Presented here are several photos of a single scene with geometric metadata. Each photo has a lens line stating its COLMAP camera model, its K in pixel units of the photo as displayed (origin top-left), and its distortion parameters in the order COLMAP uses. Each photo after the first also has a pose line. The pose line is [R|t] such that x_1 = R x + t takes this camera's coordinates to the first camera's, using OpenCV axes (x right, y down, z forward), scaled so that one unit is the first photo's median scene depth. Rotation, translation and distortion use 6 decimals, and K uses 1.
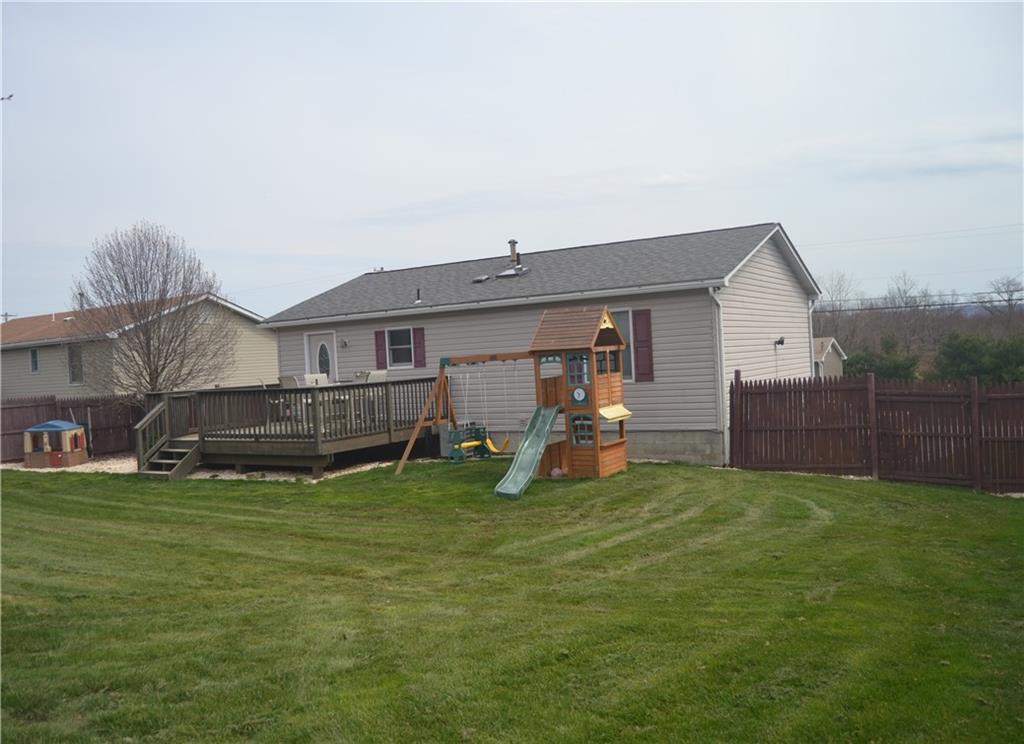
lens RADIAL K [[848.4, 0, 511.1], [0, 848.4, 374.2], [0, 0, 1]] dist [0.006465, 0.000248]
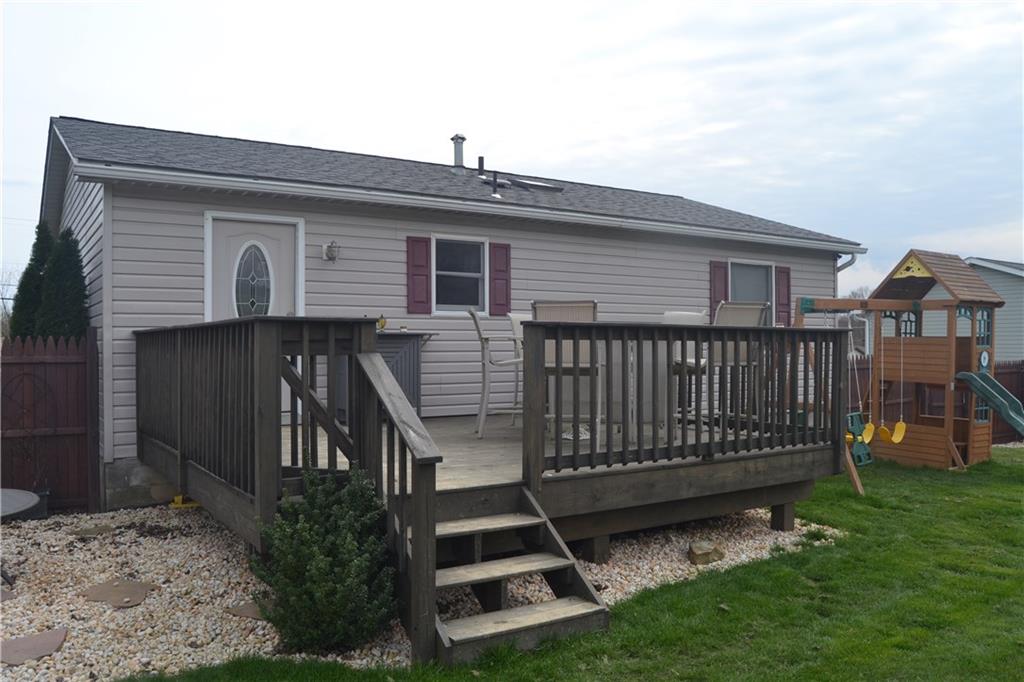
lens RADIAL K [[809.5, 0, 511.9], [0, 809.5, 343.3], [0, 0, 1]] dist [-0.037484, 0.004543]
pose [[0.439869, 0.051827, 0.896565, -0.558021], [-0.009370, 0.998544, -0.053125, 0.036322], [-0.898013, 0.014968, 0.439714, 0.746803]]
